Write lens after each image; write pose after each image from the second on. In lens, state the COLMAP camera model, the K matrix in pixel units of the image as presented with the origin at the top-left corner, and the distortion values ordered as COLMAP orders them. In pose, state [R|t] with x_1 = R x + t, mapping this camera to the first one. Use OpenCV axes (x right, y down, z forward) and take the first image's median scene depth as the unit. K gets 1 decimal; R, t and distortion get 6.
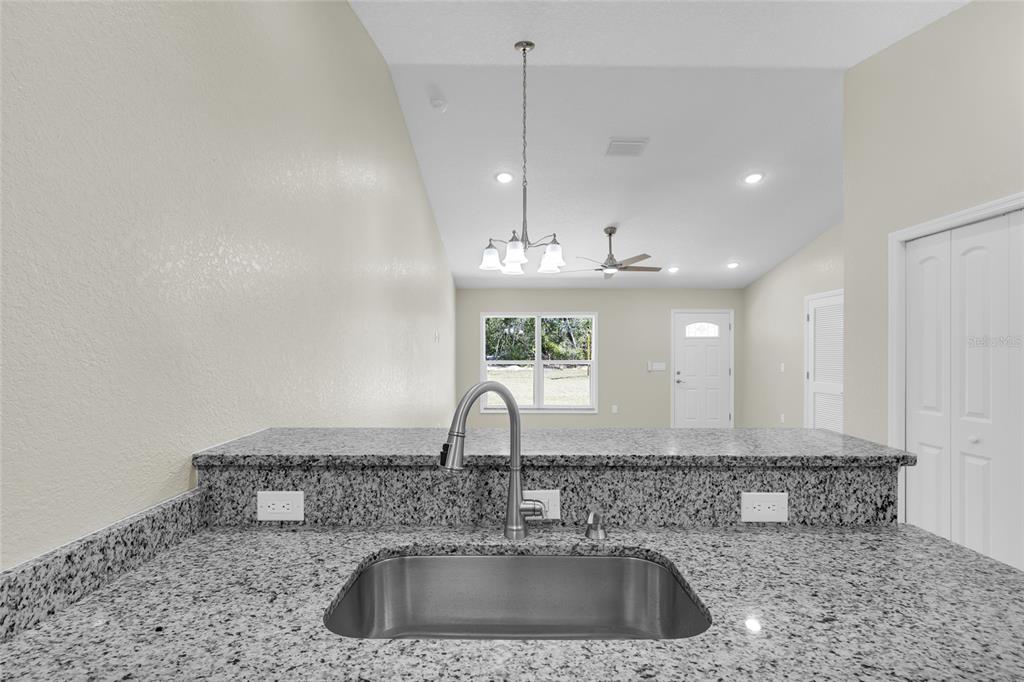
lens RADIAL K [[473.0, 0, 513.7], [0, 473.0, 351.4], [0, 0, 1]] dist [0.000331, 0.000078]
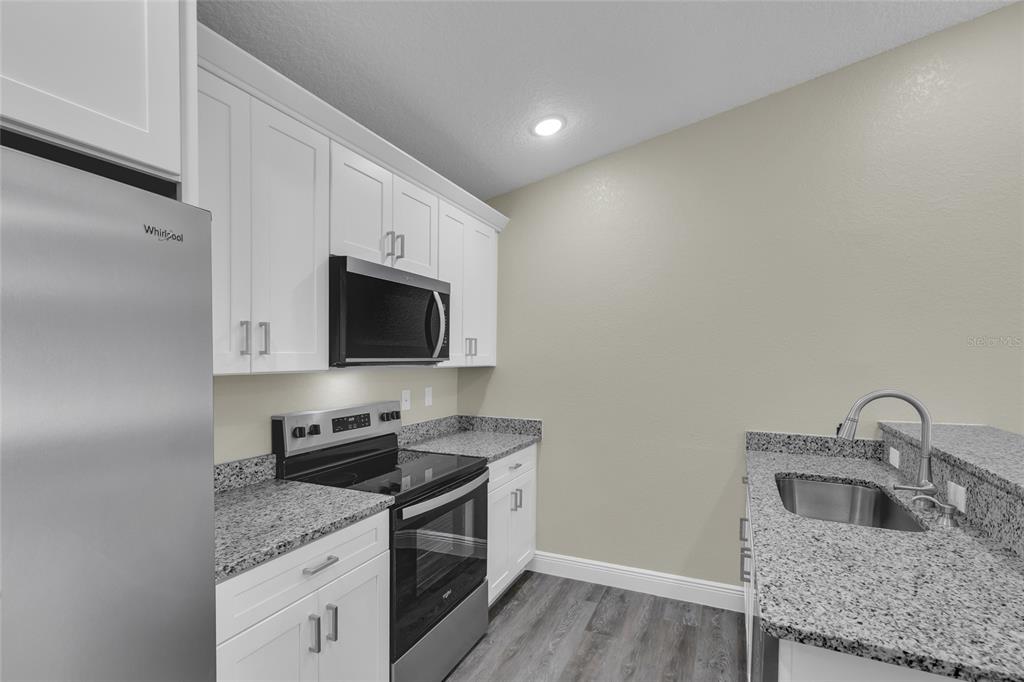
lens RADIAL K [[473.0, 0, 513.7], [0, 473.0, 351.4], [0, 0, 1]] dist [0.000331, 0.000078]
pose [[-0.421972, -0.012202, -0.906527, 2.183279], [-0.000561, 0.999913, -0.013198, -0.044012], [0.906609, -0.005061, -0.421942, 0.633353]]
